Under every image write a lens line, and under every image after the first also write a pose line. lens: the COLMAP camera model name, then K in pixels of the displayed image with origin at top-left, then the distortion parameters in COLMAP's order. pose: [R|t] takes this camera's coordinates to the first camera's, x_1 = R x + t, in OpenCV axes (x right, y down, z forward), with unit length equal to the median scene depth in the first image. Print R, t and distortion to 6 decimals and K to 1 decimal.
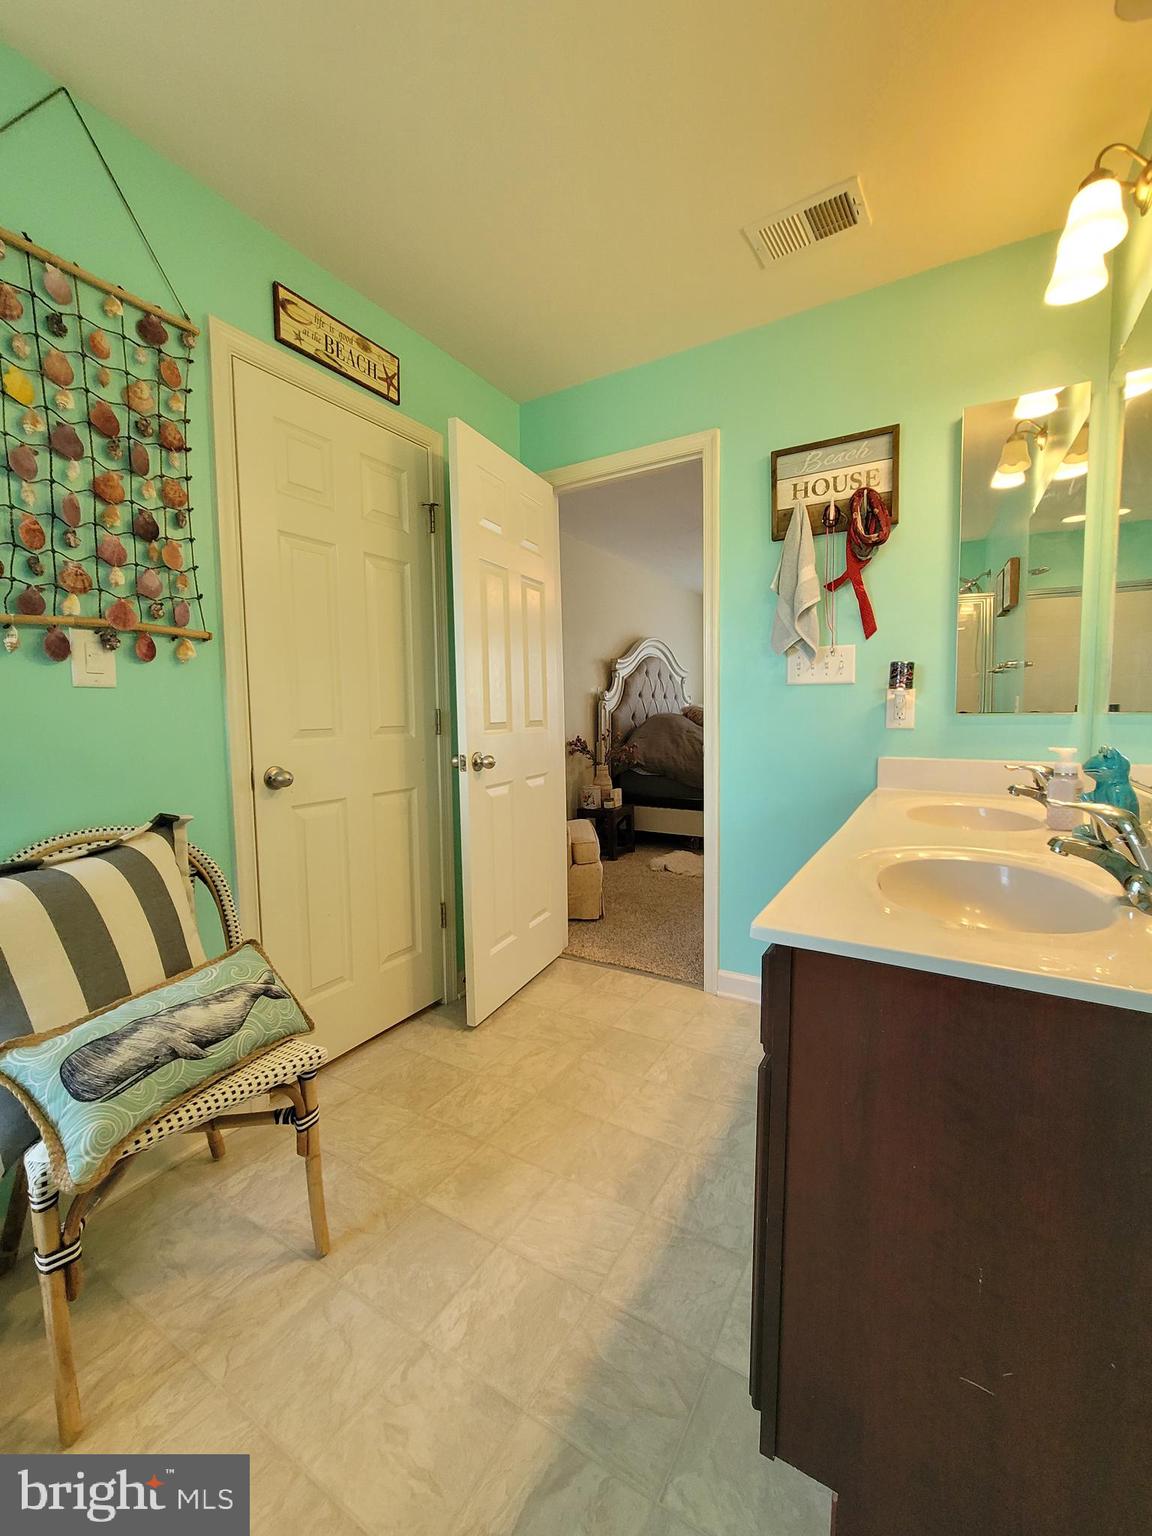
lens RADIAL K [[631.2, 0, 574.6], [0, 631.2, 761.6], [0, 0, 1]] dist [-0.003149, -0.000233]
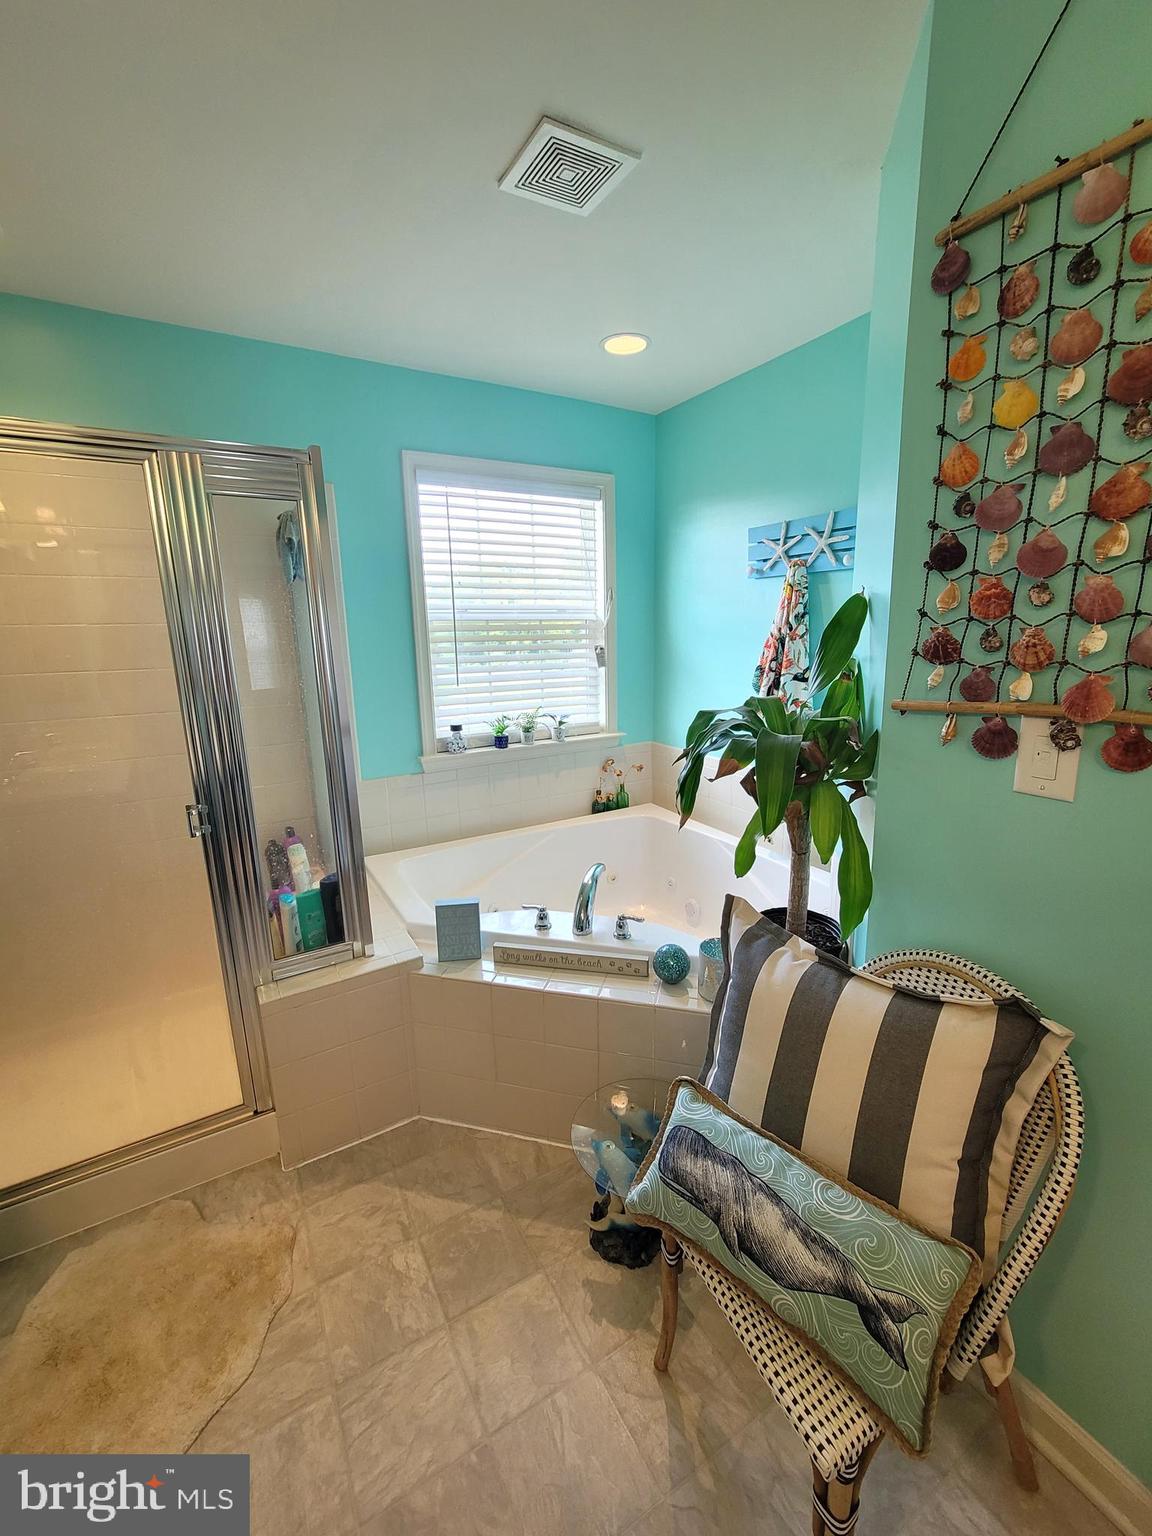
lens RADIAL K [[631.2, 0, 572.9], [0, 631.2, 768.5], [0, 0, 1]] dist [-0.003149, -0.000233]
pose [[-0.476499, 0.209573, -0.853831, 0.104093], [-0.047421, 0.963633, 0.262988, -0.344351], [0.877895, 0.165803, -0.449232, 0.936959]]
